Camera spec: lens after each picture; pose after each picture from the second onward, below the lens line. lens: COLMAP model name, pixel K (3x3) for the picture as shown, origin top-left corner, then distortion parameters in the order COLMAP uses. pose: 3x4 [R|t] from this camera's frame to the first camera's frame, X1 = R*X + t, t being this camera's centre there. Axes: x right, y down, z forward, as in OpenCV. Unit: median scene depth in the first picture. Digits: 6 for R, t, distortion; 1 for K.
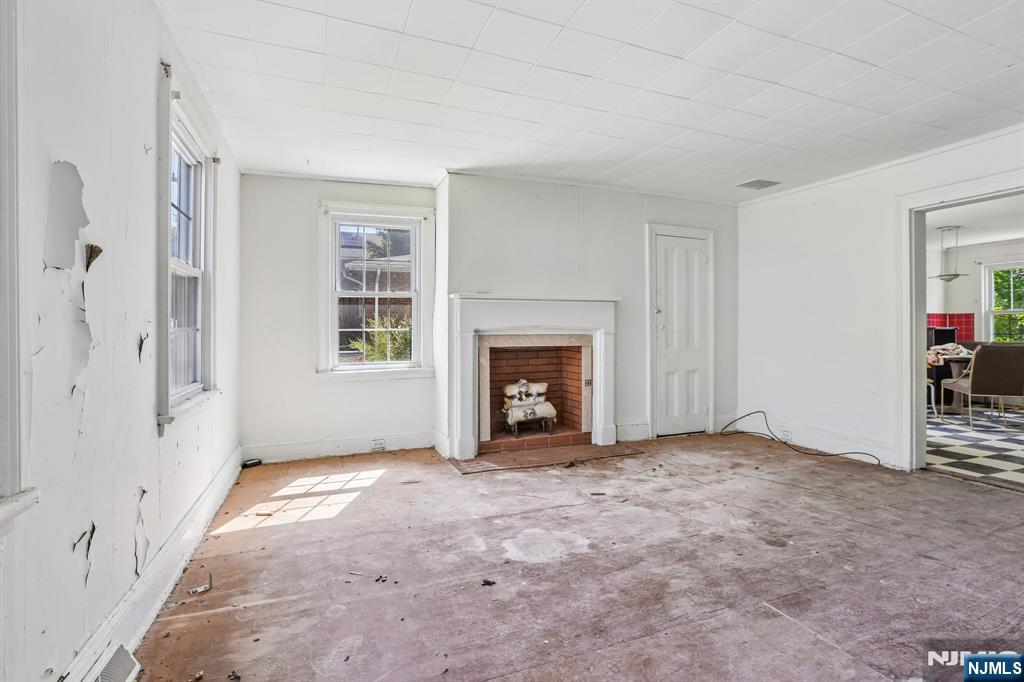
lens RADIAL K [[489.1, 0, 512.6], [0, 489.1, 330.1], [0, 0, 1]] dist [-0.039424, 0.014449]
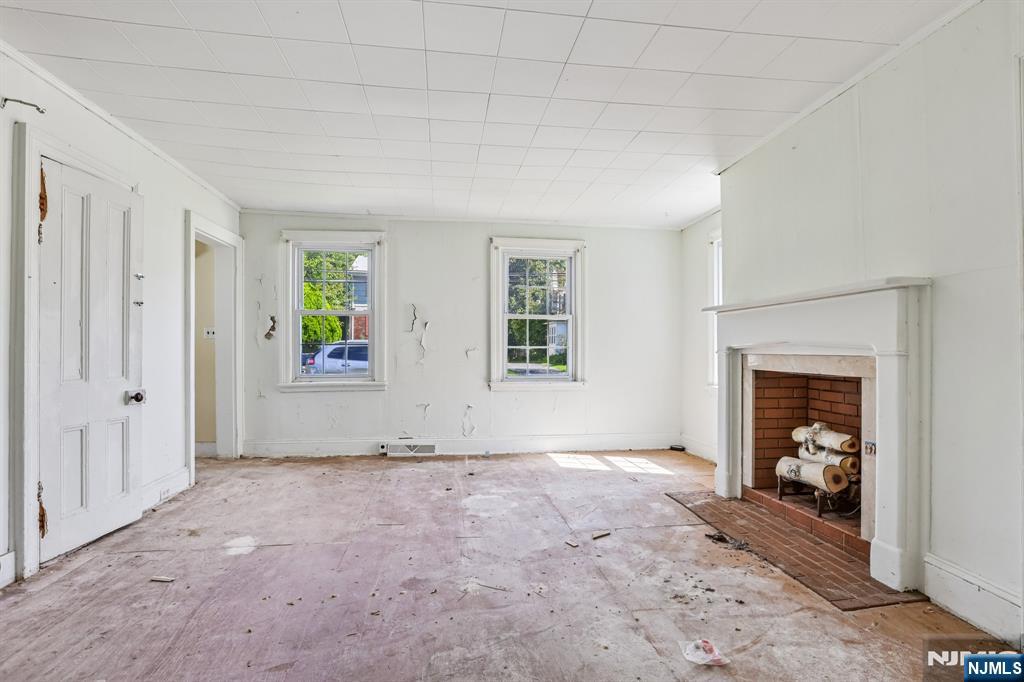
lens RADIAL K [[477.0, 0, 522.9], [0, 477.0, 327.7], [0, 0, 1]] dist [-0.031926, 0.018365]
pose [[-0.221921, -0.046779, -0.973942, 1.034591], [0.004122, 0.998795, -0.048912, 0.002241], [0.975056, -0.014869, -0.221460, 1.046350]]
